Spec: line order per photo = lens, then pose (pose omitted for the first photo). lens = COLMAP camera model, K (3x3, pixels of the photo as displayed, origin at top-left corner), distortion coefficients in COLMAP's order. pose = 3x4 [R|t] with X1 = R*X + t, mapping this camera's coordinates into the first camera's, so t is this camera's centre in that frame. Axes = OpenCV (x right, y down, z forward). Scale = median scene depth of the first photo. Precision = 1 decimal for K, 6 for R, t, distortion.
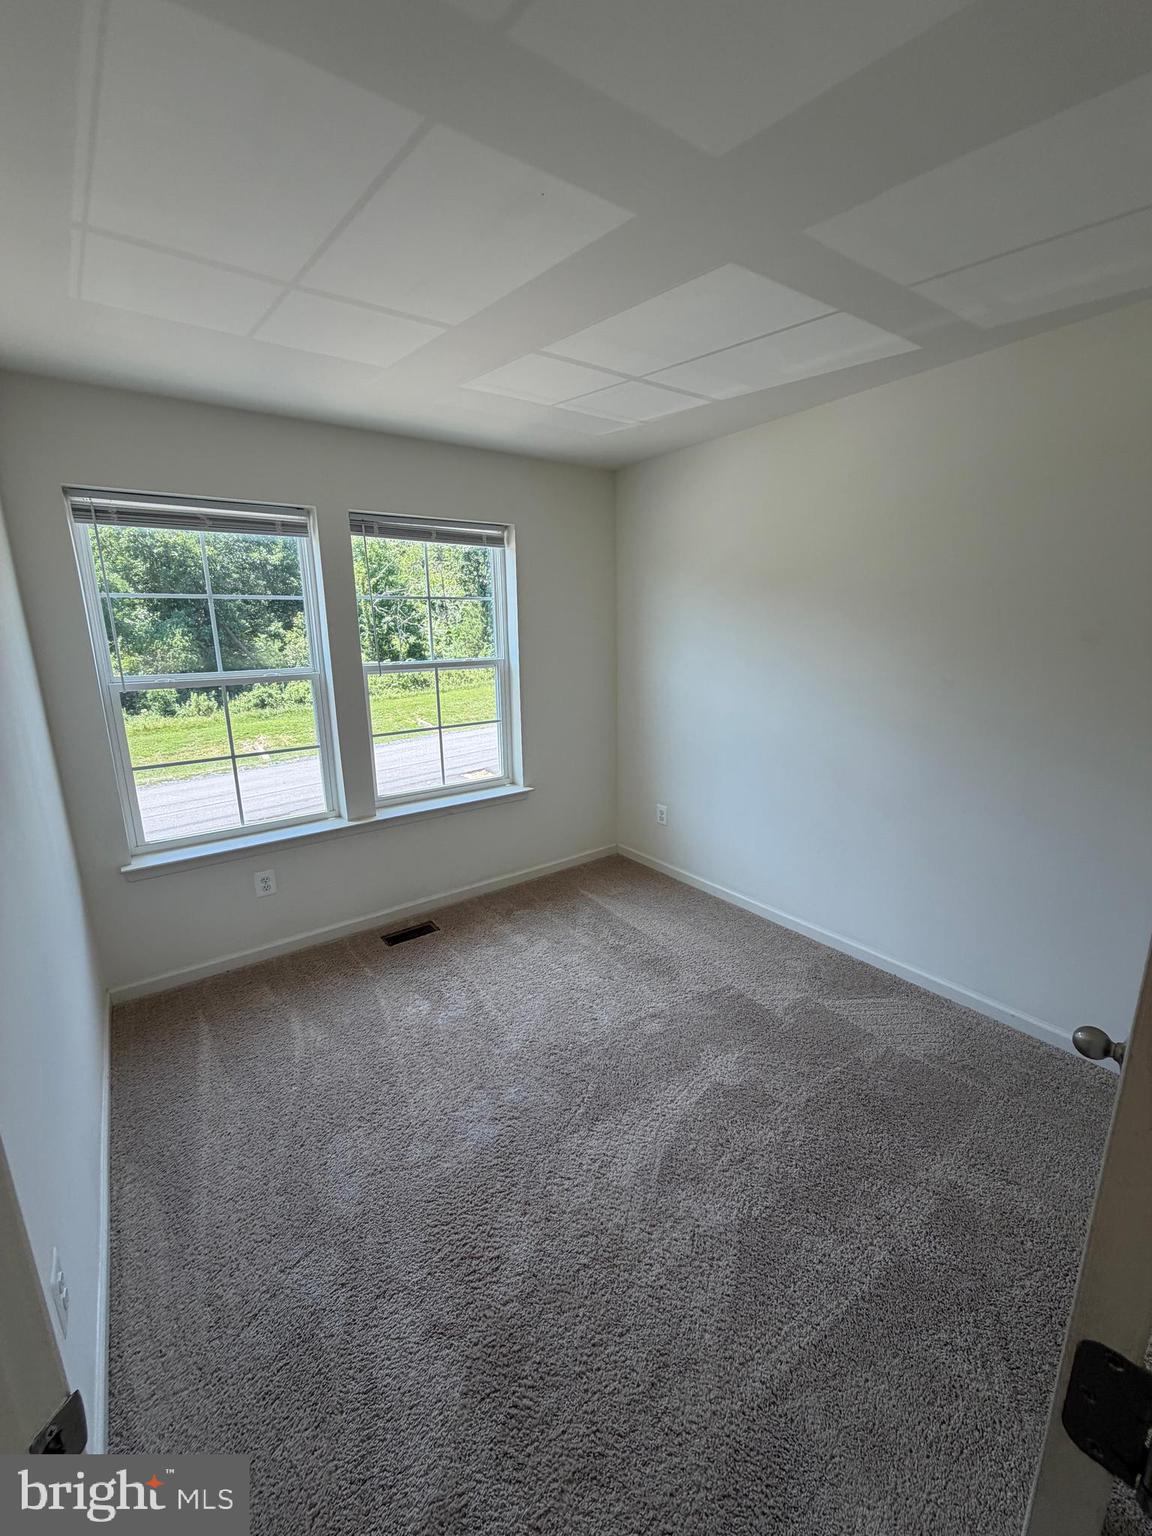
lens RADIAL K [[611.7, 0, 577.1], [0, 611.7, 762.6], [0, 0, 1]] dist [-0.001153, -0.000101]
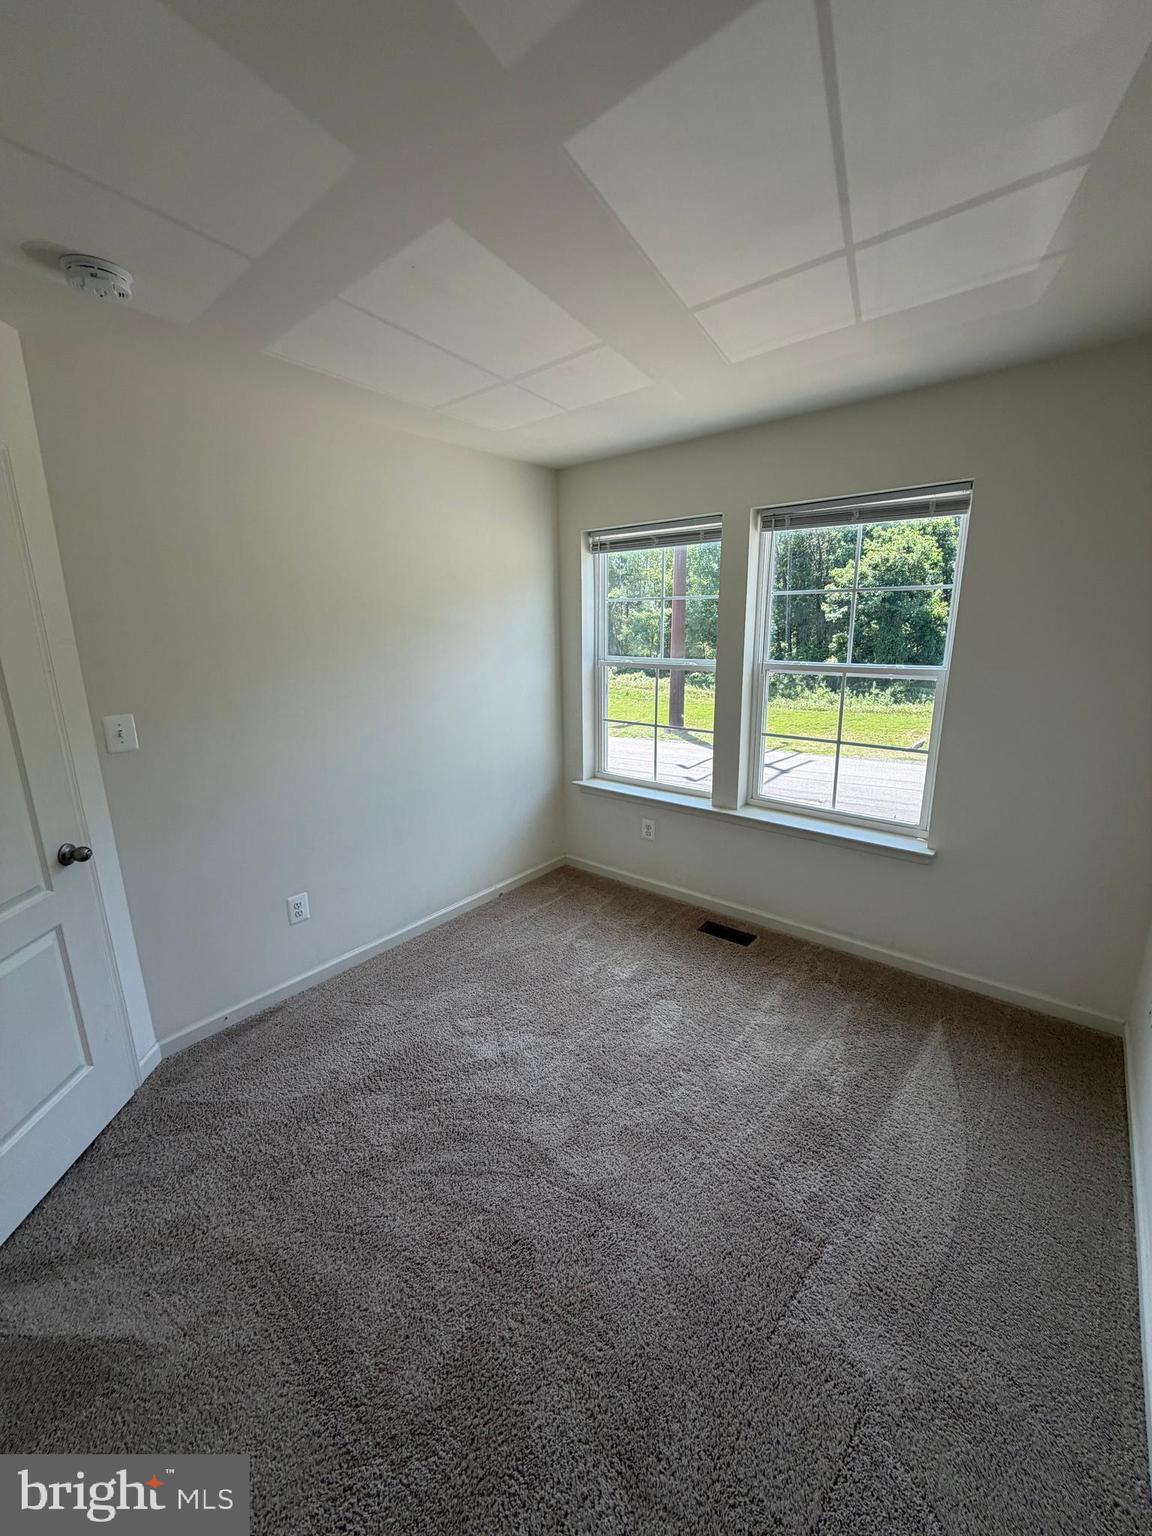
lens RADIAL K [[611.7, 0, 577.1], [0, 611.7, 762.6], [0, 0, 1]] dist [-0.001153, -0.000101]
pose [[0.239580, 0.232988, -0.942506, 0.597359], [-0.205011, 0.961029, 0.185454, -0.135040], [0.948985, 0.148793, 0.278008, 0.497960]]
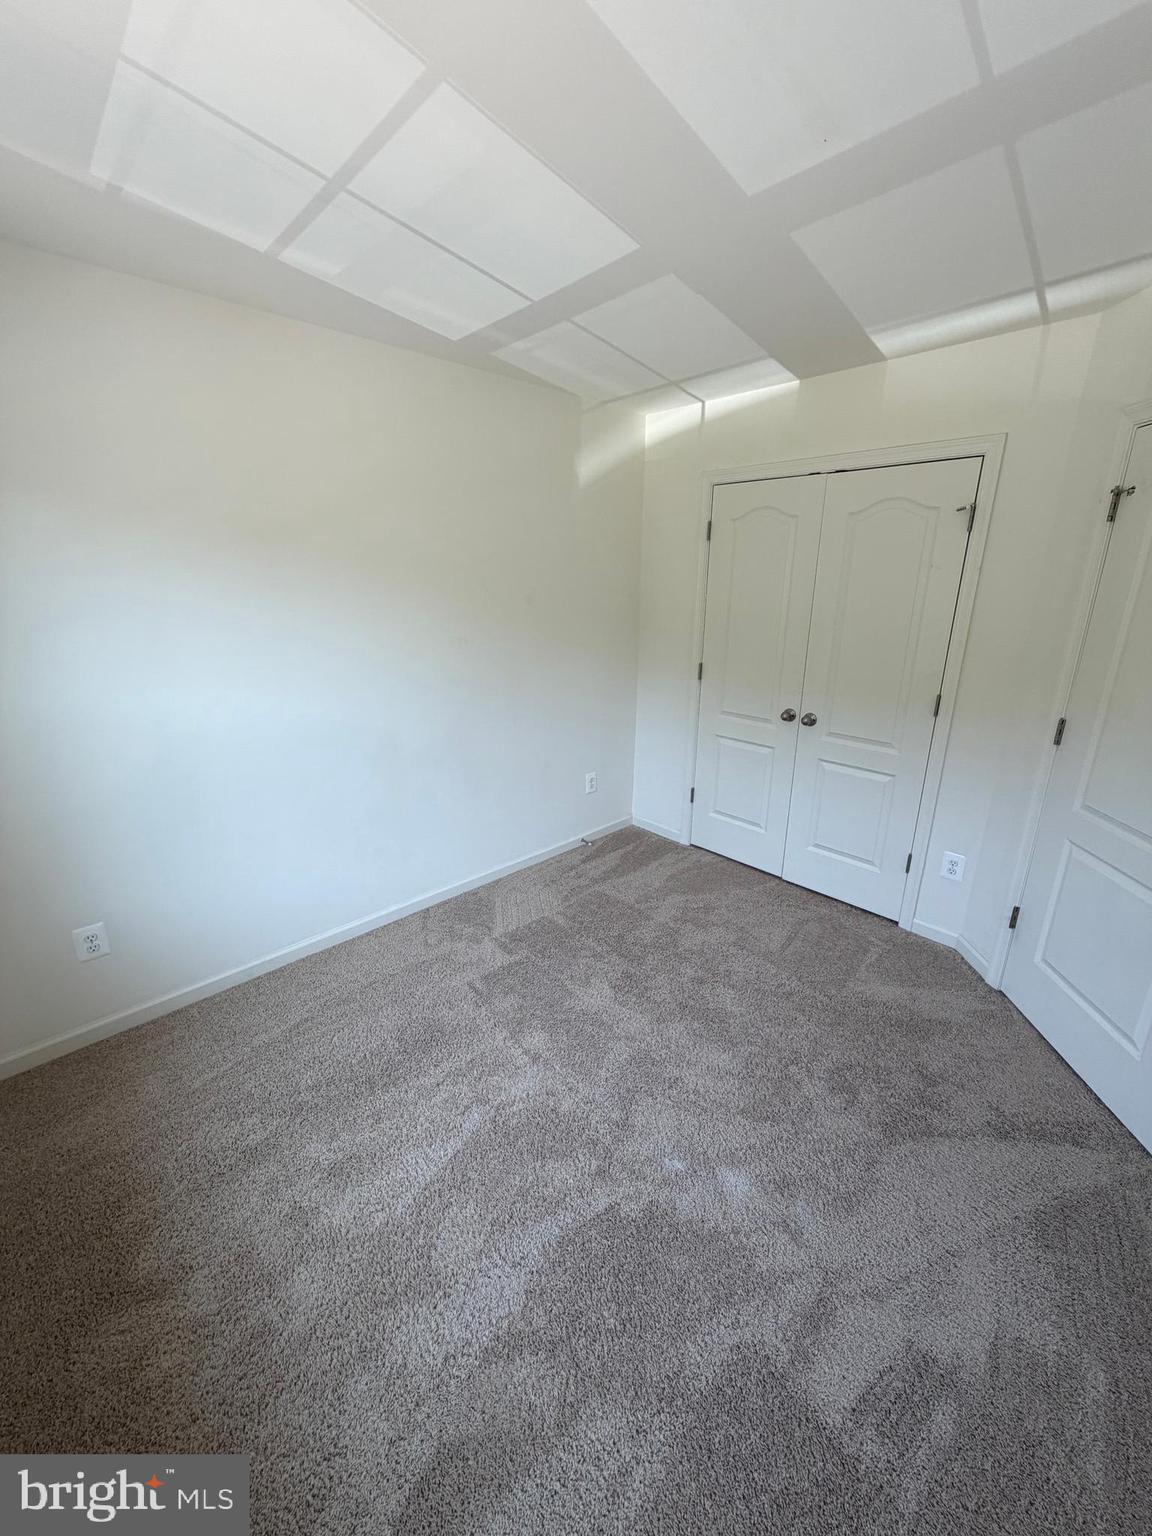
lens RADIAL K [[609.9, 0, 575.3], [0, 609.9, 763.8], [0, 0, 1]] dist [-0.002144, -0.000144]
pose [[-0.128008, -0.271792, 0.953804, -0.531357], [0.223008, 0.929200, 0.294710, -0.171629], [-0.966375, 0.250431, -0.058333, 0.752249]]
